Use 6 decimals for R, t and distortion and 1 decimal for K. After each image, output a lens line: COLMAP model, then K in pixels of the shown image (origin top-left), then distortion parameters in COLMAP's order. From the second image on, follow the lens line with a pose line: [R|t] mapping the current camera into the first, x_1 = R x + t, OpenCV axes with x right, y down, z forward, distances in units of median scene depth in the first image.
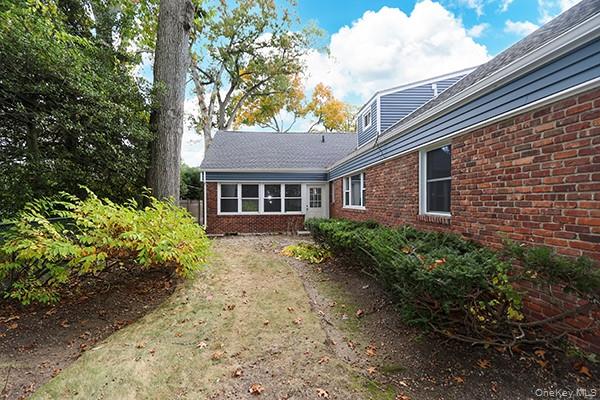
lens RADIAL K [[279.9, 0, 295.8], [0, 279.9, 200.3], [0, 0, 1]] dist [0.000339, -0.000184]
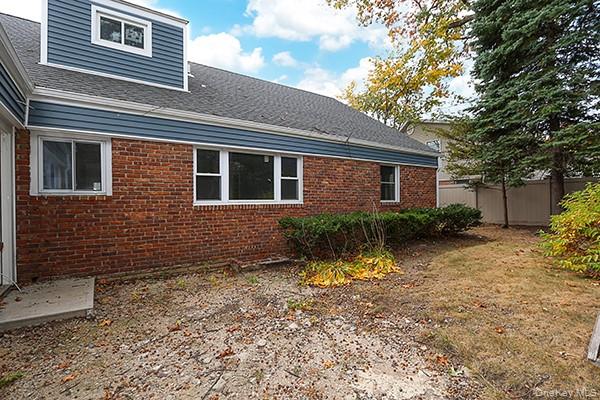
lens RADIAL K [[279.9, 0, 295.8], [0, 279.9, 200.3], [0, 0, 1]] dist [0.000339, -0.000184]
pose [[-0.471902, 0.003944, 0.881642, -0.594146], [0.004026, 0.999989, -0.002318, 0.031719], [-0.881642, 0.002456, -0.471912, 1.710761]]
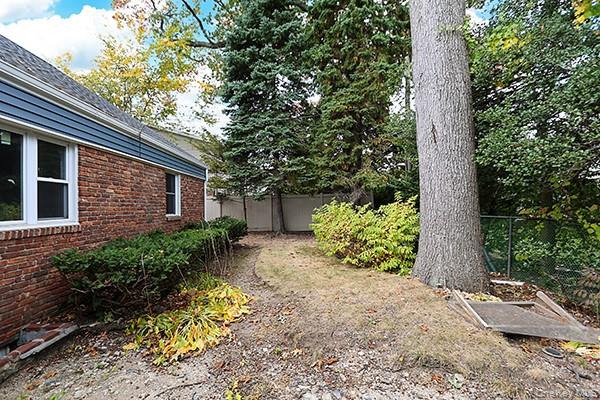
lens RADIAL K [[279.9, 0, 295.8], [0, 279.9, 200.3], [0, 0, 1]] dist [0.000339, -0.000184]
pose [[-0.996661, 0.019995, 0.079161, -0.223253], [0.017942, 0.999486, -0.026562, 0.013481], [-0.079651, -0.025053, -0.996508, 1.774845]]
